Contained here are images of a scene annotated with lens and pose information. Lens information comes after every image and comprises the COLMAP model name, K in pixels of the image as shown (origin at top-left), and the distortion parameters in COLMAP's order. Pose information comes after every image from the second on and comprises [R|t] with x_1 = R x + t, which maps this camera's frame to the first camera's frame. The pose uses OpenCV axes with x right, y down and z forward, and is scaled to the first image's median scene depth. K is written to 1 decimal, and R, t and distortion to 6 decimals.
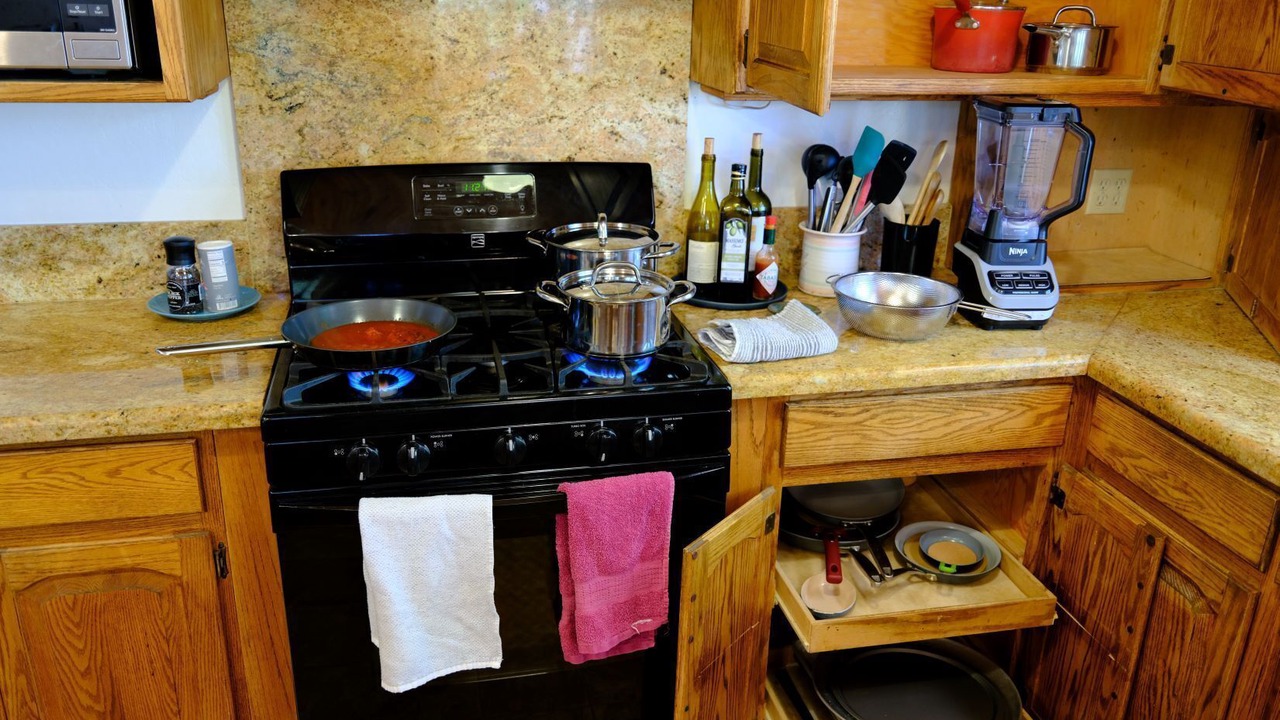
lens RADIAL K [[1019.4, 0, 640.0], [0, 1019.4, 360.0], [0, 0, 1]] dist [-0.005899, -0.004078]
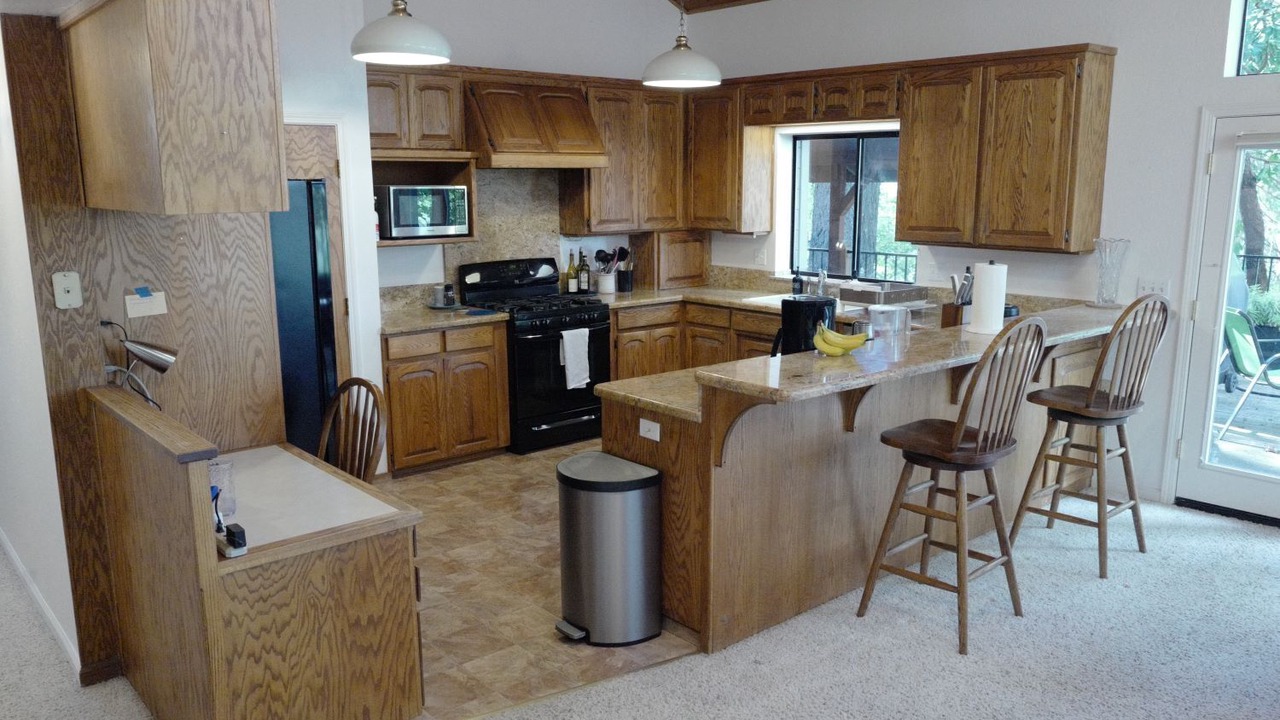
lens RADIAL K [[959.0, 0, 640.0], [0, 959.0, 360.0], [0, 0, 1]] dist [-0.000379, -0.000064]
pose [[0.881981, -0.113596, 0.457389, -1.282354], [0.187264, 0.975084, -0.118930, 0.588577], [-0.432483, 0.190546, 0.881278, -1.922199]]
